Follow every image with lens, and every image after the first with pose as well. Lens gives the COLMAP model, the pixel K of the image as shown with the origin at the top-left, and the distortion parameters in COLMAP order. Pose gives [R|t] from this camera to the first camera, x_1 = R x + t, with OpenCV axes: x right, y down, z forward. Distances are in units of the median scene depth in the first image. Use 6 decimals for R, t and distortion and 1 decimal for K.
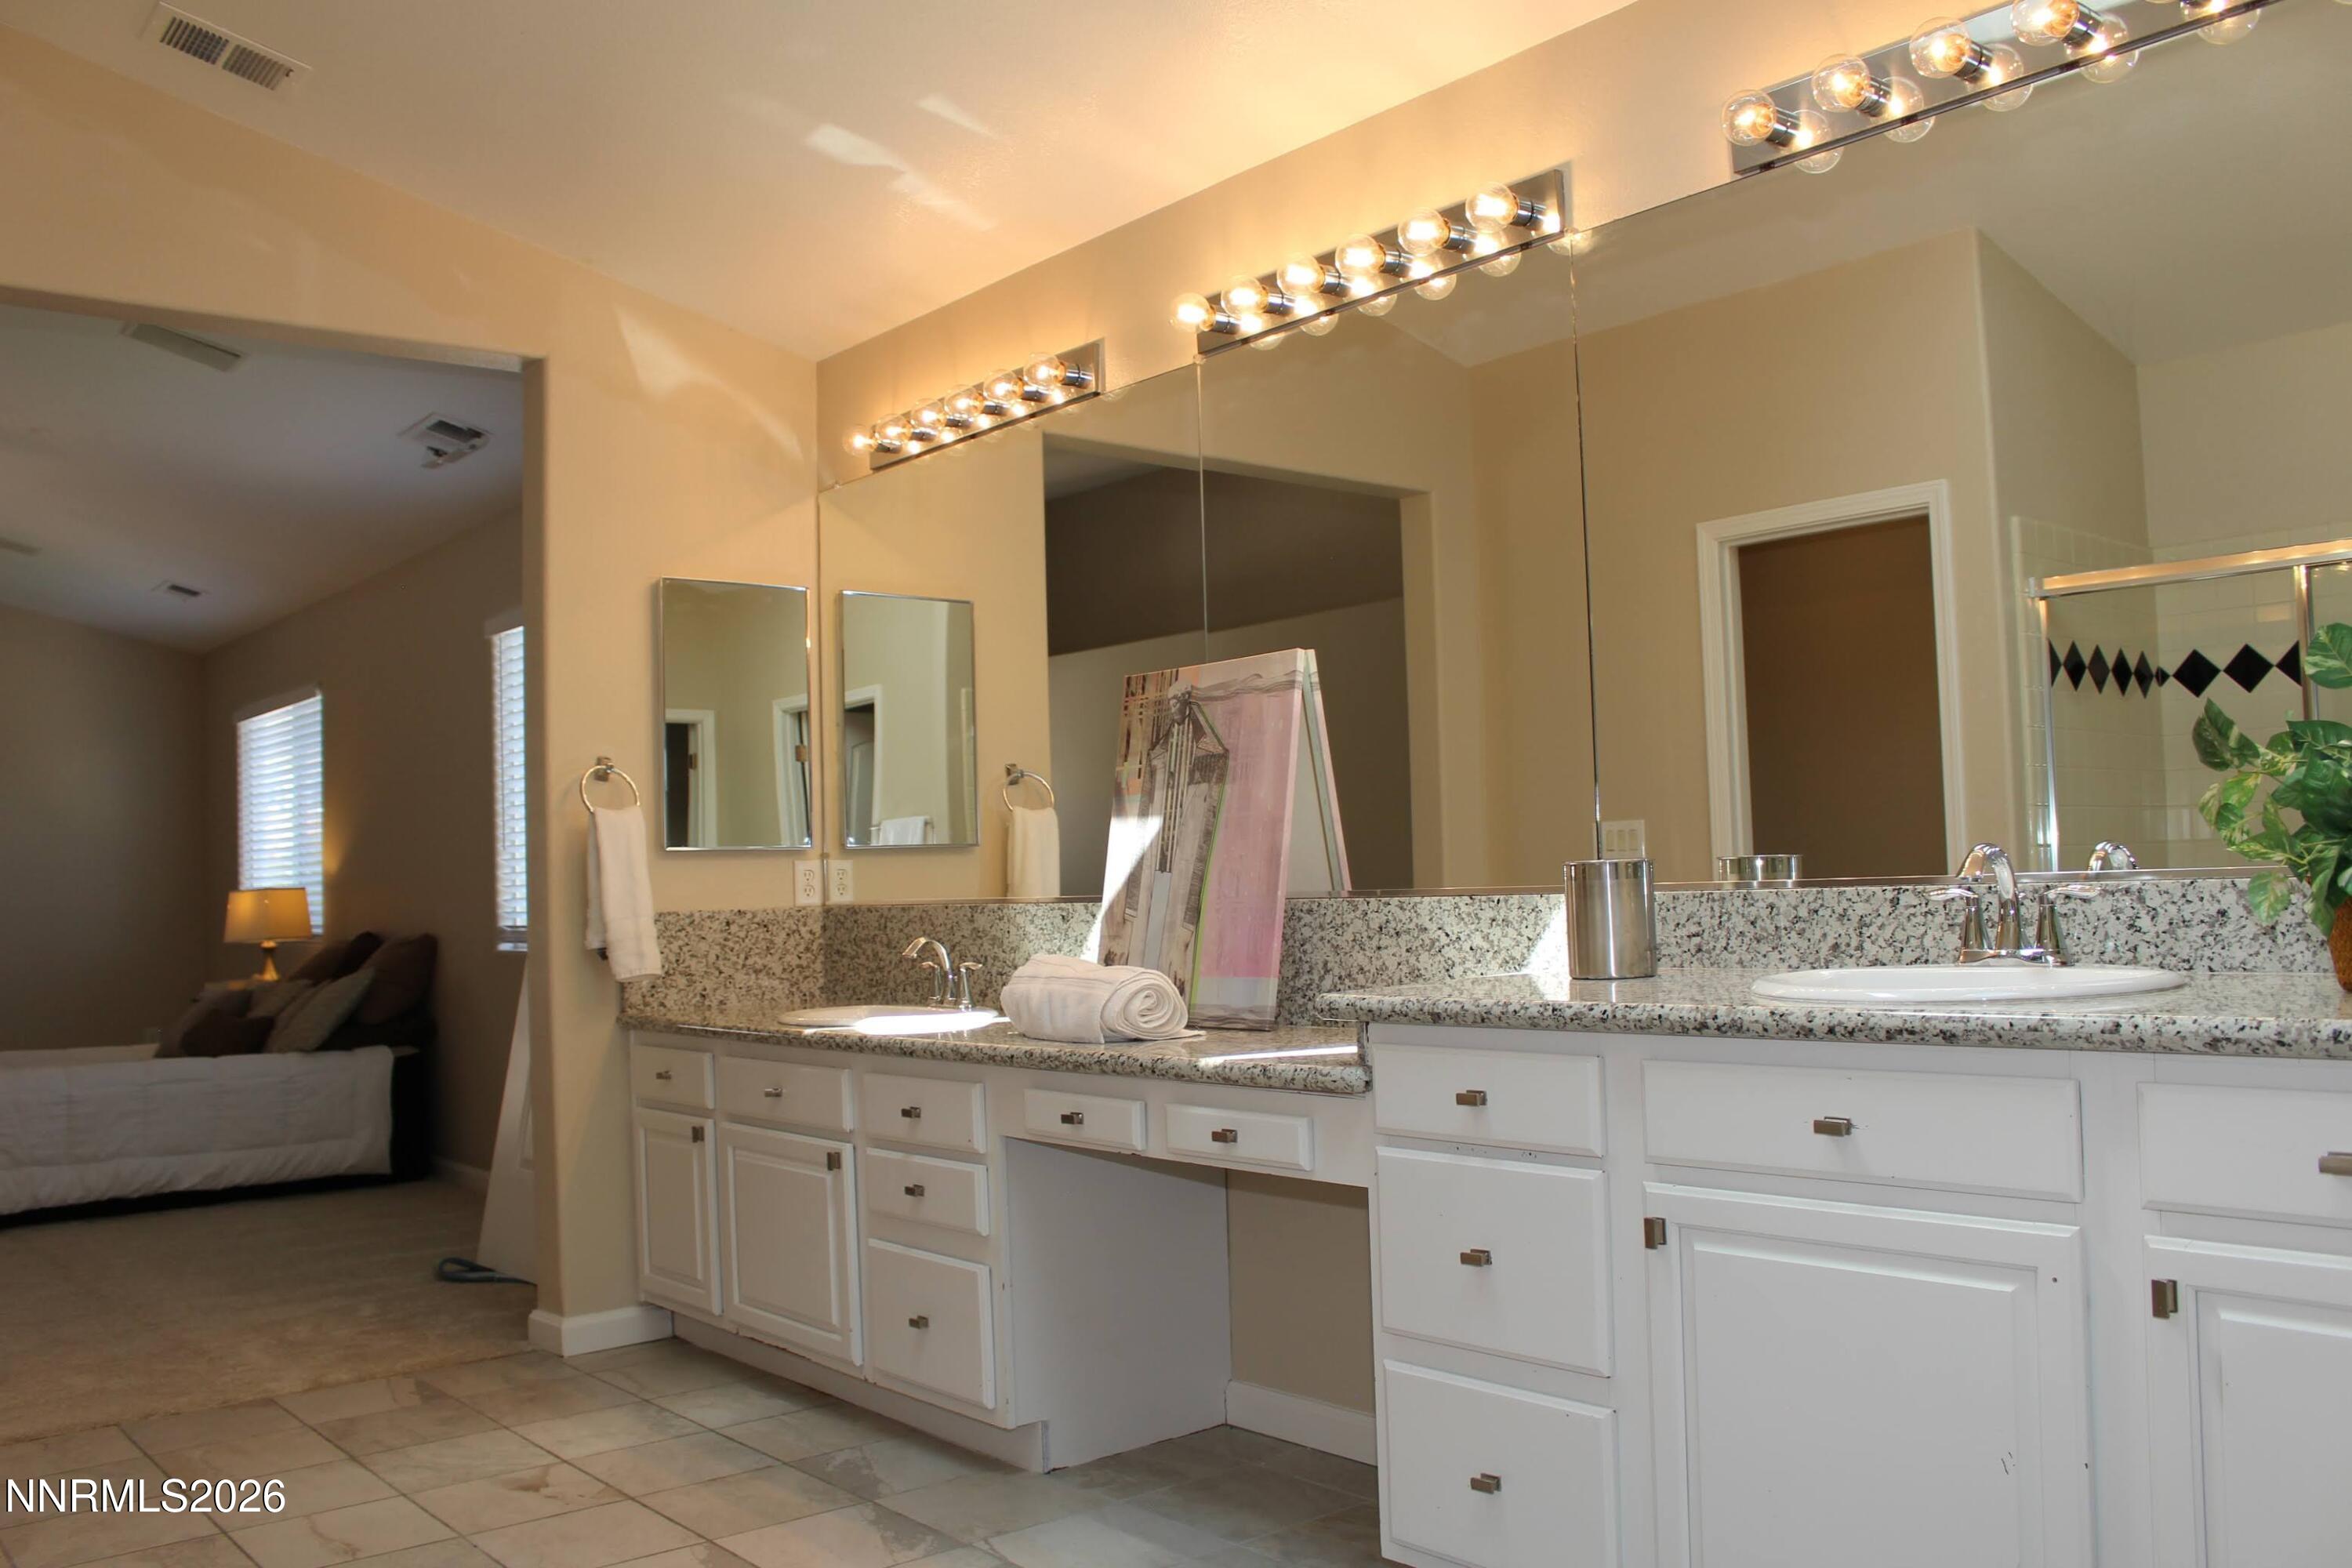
lens RADIAL K [[1985.2, 0, 1176.0], [0, 1985.2, 784.0], [0, 0, 1]] dist [-0.135777, 0.110106]
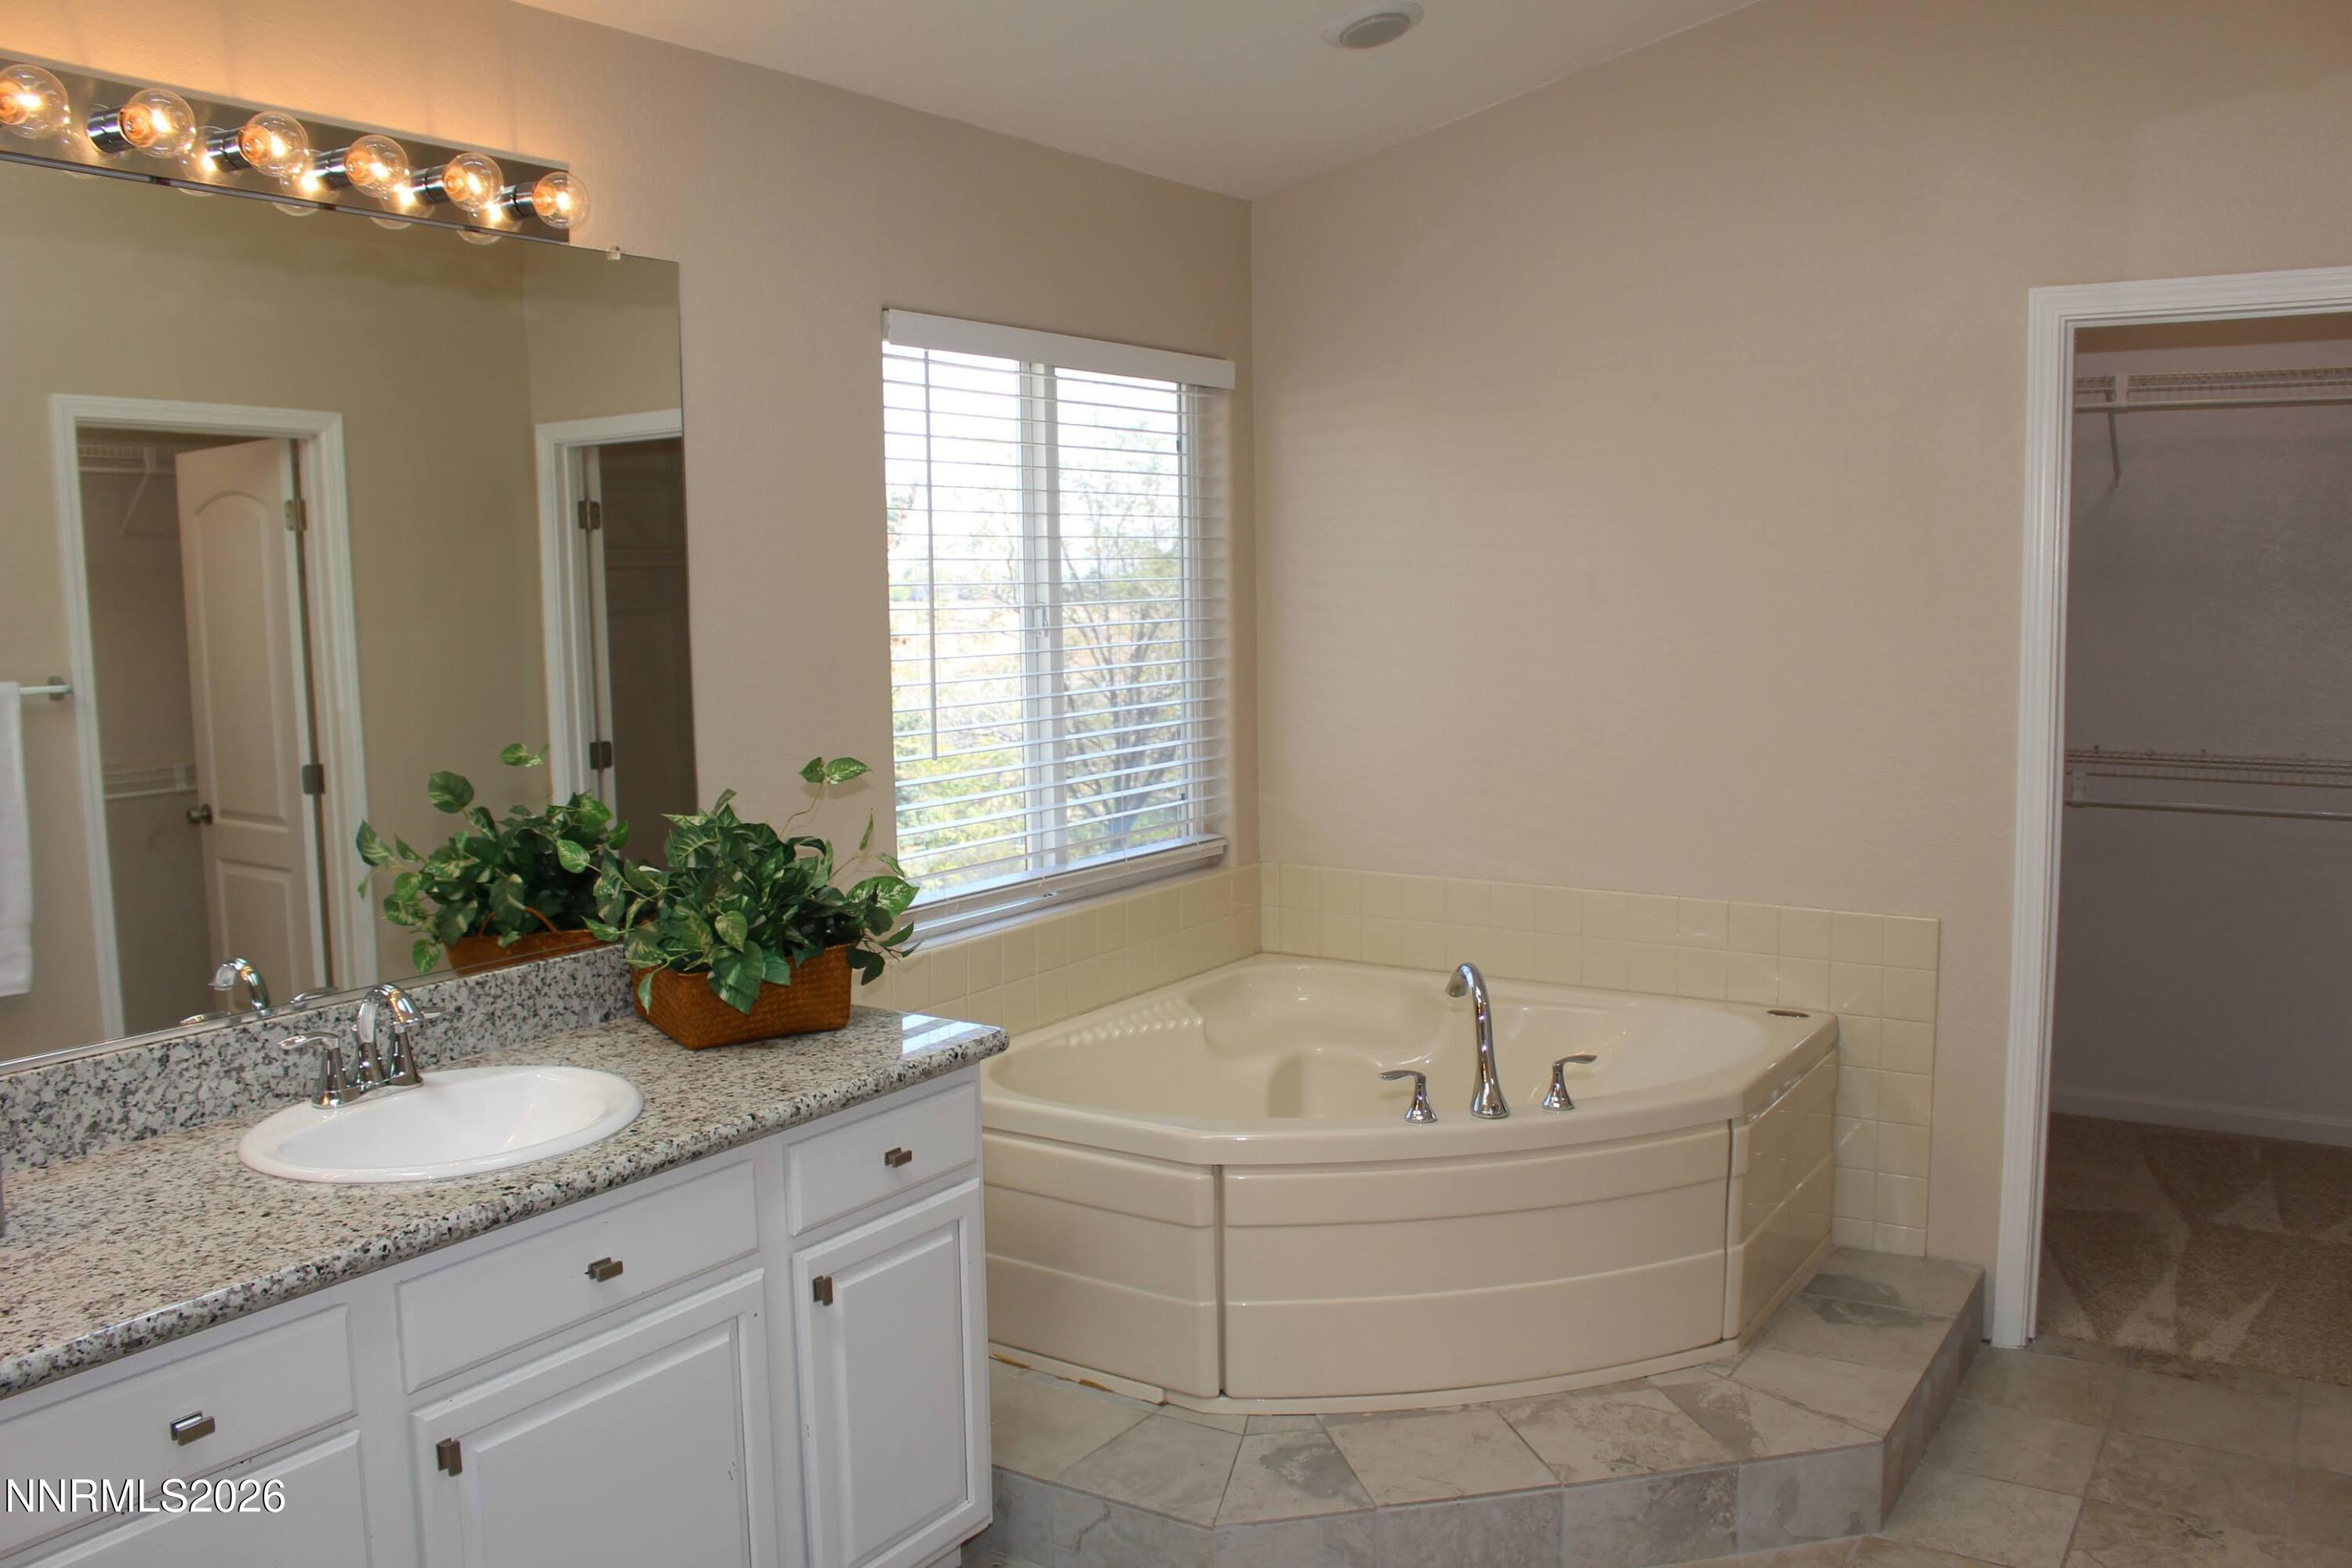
lens RADIAL K [[1985.2, 0, 1176.0], [0, 1985.2, 784.0], [0, 0, 1]] dist [-0.135777, 0.110106]
pose [[-0.316079, -0.071587, 0.946028, -0.623667], [-0.027800, 0.997420, 0.066188, -0.141176], [-0.948325, -0.005379, -0.317254, 0.843858]]
